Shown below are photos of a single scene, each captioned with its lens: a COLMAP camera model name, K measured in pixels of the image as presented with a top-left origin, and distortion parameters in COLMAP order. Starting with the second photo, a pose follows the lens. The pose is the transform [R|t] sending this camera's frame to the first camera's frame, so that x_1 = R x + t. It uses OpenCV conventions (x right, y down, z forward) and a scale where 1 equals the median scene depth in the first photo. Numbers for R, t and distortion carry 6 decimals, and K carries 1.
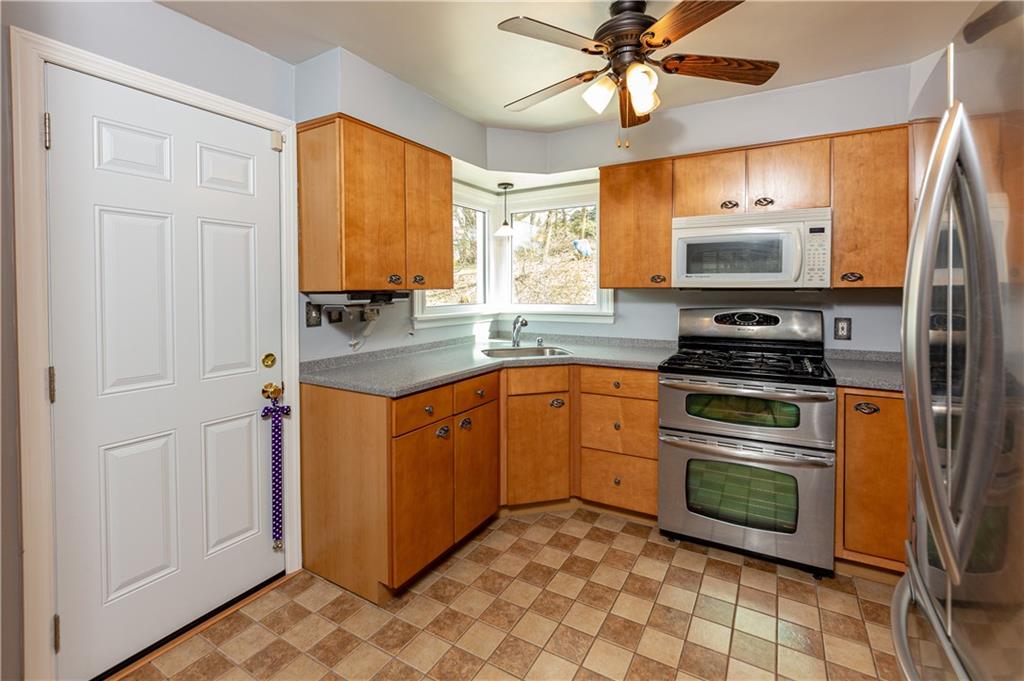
lens RADIAL K [[450.4, 0, 513.8], [0, 450.4, 299.6], [0, 0, 1]] dist [-0.000329, -0.000223]
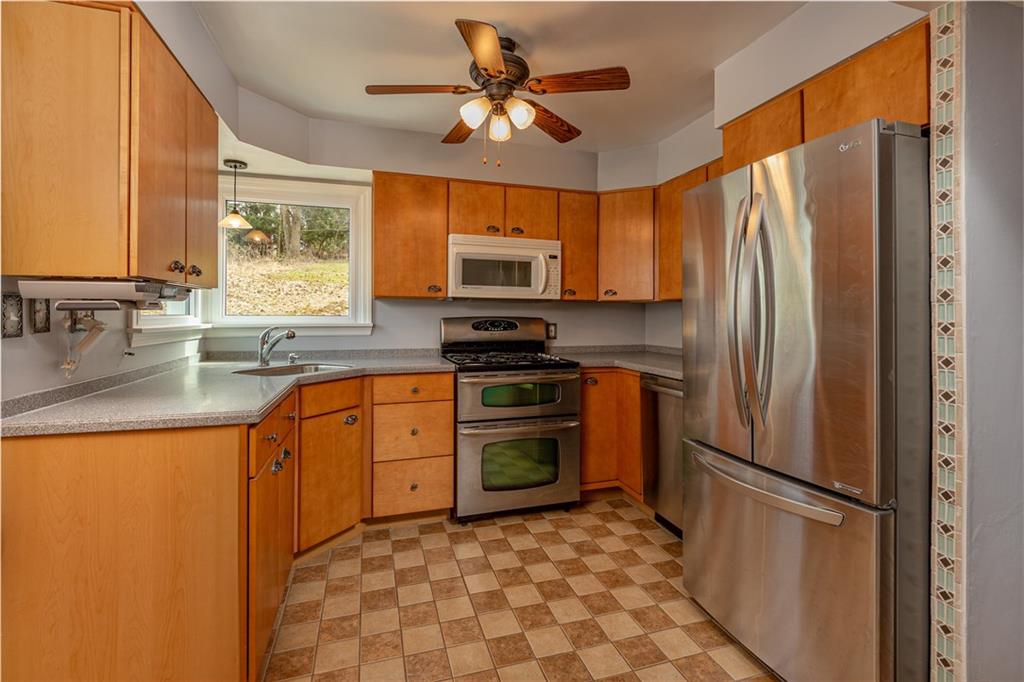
lens RADIAL K [[477.6, 0, 515.7], [0, 477.6, 317.5], [0, 0, 1]] dist [0.000445, -0.000105]
pose [[0.671337, 0.004274, 0.741140, -0.402557], [0.009030, 0.999862, -0.013946, 0.040637], [-0.741098, 0.016055, 0.671205, 0.106170]]
